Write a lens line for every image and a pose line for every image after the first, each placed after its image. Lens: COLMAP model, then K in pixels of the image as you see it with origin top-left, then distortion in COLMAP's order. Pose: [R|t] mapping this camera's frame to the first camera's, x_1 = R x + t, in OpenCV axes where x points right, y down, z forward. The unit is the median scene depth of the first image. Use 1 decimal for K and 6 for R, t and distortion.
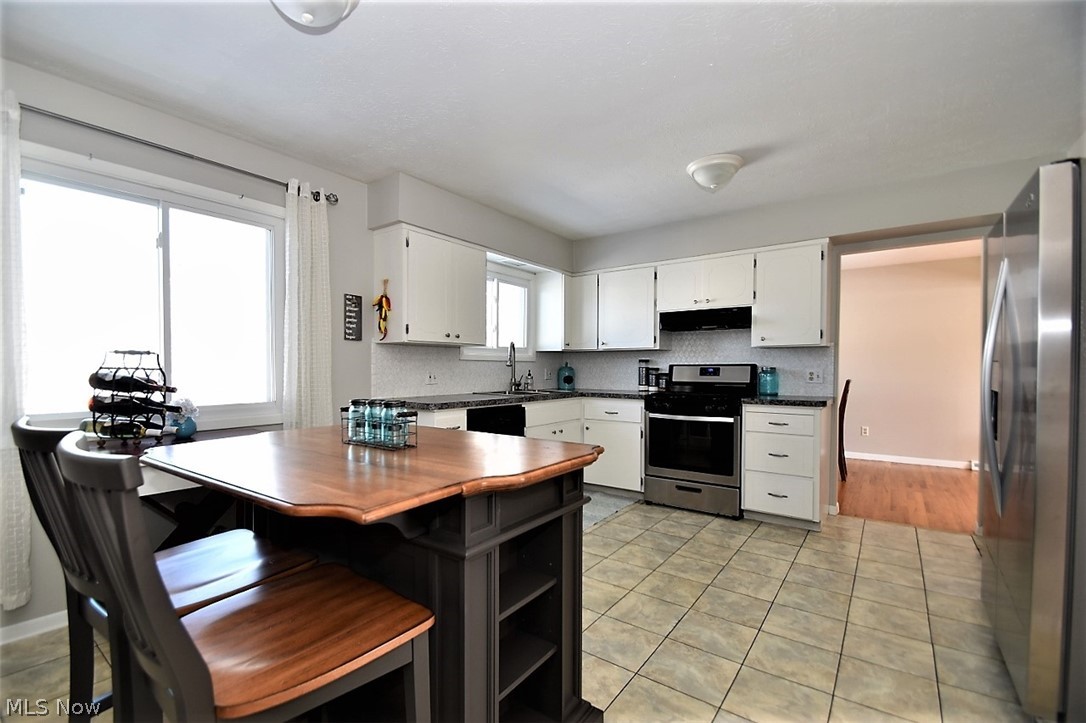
lens RADIAL K [[473.9, 0, 525.4], [0, 473.9, 374.5], [0, 0, 1]] dist [0.013306, -0.017030]
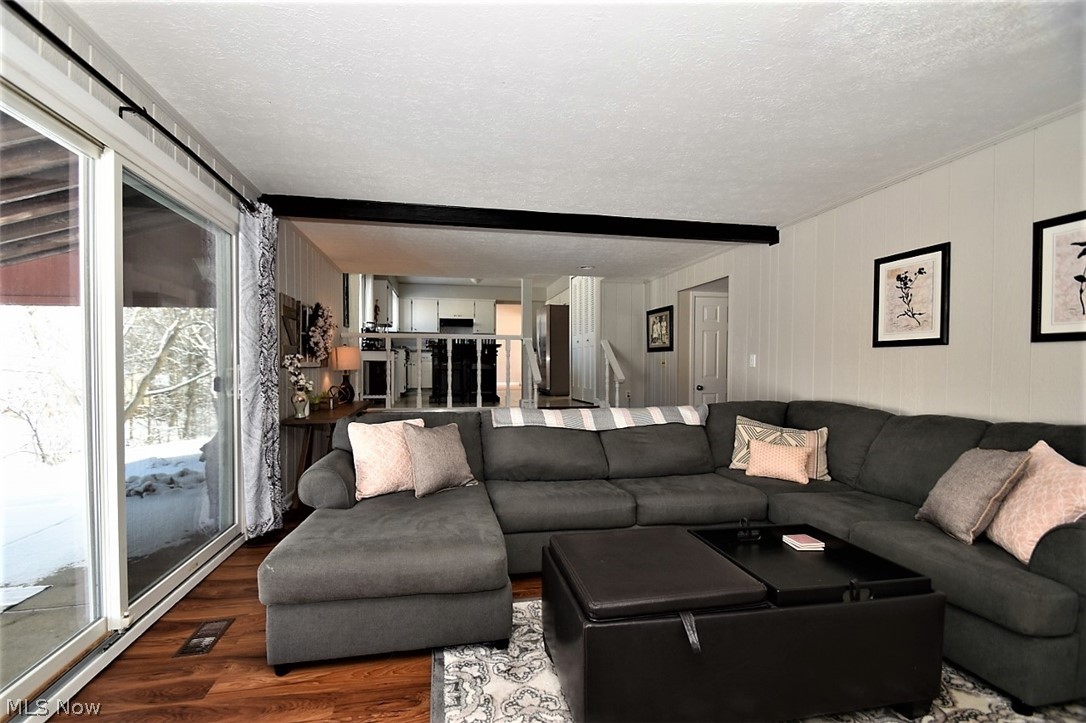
lens RADIAL K [[473.9, 0, 525.4], [0, 473.9, 374.5], [0, 0, 1]] dist [0.013306, -0.017030]
pose [[0.668099, -0.014119, 0.743938, -1.540952], [0.009489, 0.999900, 0.010455, 0.175831], [-0.744012, 0.000075, 0.668167, -1.229426]]
